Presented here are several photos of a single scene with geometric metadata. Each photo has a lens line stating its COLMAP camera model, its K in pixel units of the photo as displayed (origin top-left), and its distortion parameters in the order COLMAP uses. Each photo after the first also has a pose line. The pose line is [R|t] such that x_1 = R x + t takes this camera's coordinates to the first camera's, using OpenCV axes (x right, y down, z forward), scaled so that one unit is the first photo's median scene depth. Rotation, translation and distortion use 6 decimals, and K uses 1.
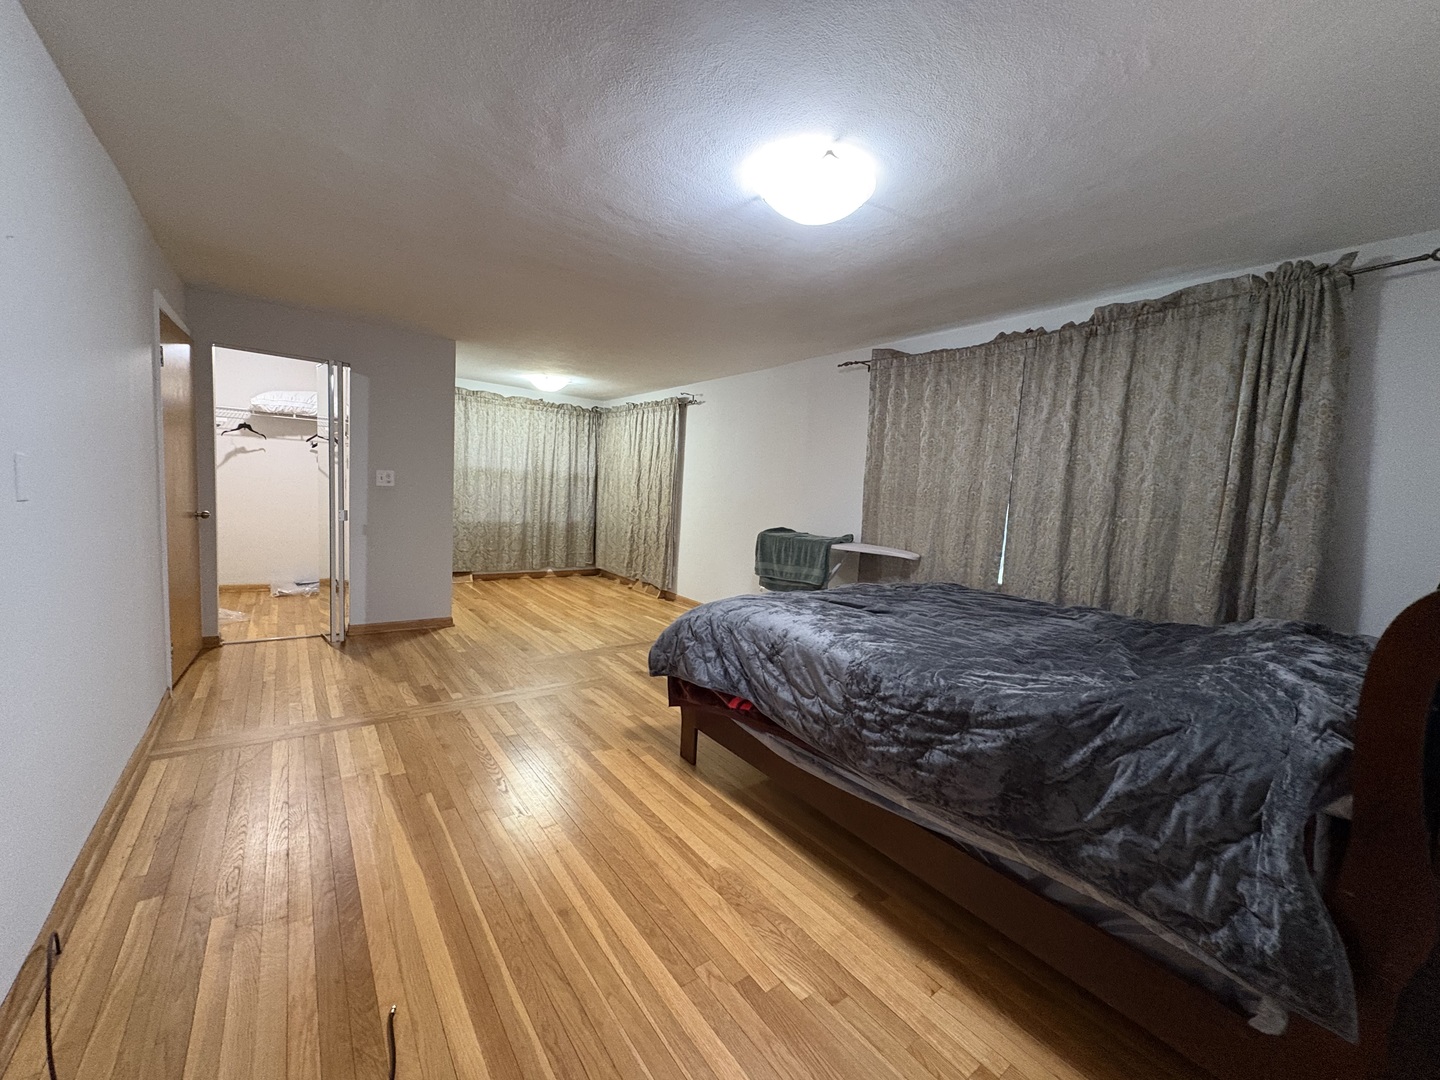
lens RADIAL K [[571.8, 0, 718.5], [0, 571.8, 542.8], [0, 0, 1]] dist [0.001882, 0.000157]
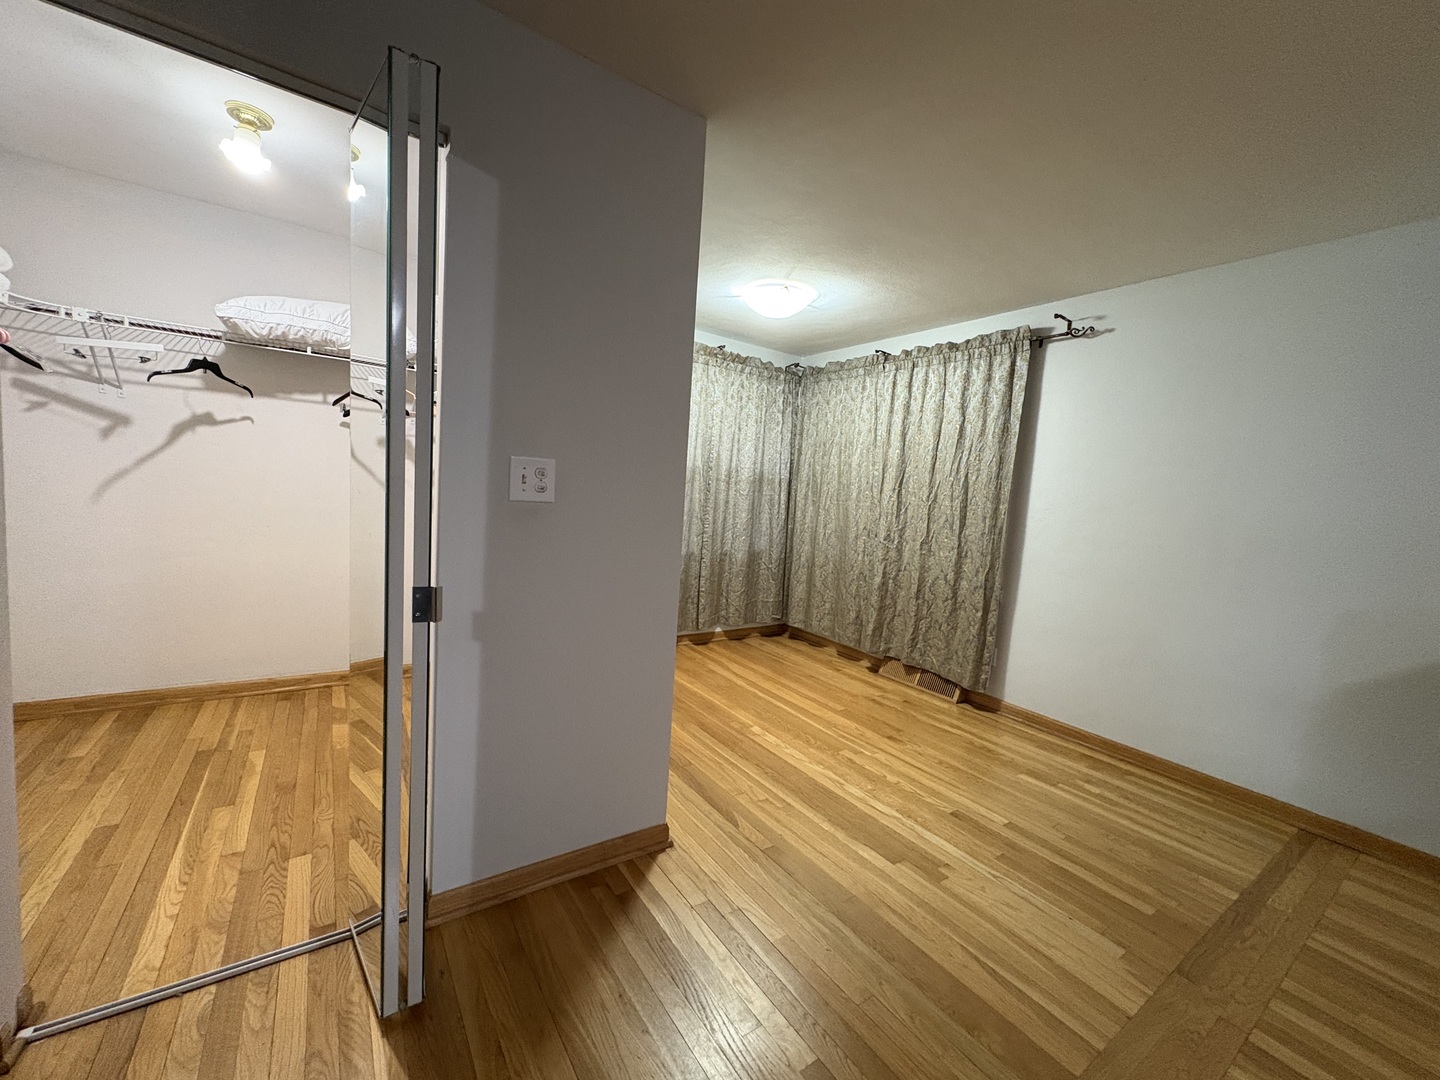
lens RADIAL K [[571.8, 0, 721.8], [0, 571.8, 540.6], [0, 0, 1]] dist [0.001882, 0.000157]
pose [[0.999062, 0.015064, -0.040605, -0.306440], [-0.015249, 0.999875, -0.004262, -0.051119], [0.040536, 0.004877, 0.999166, 0.441553]]
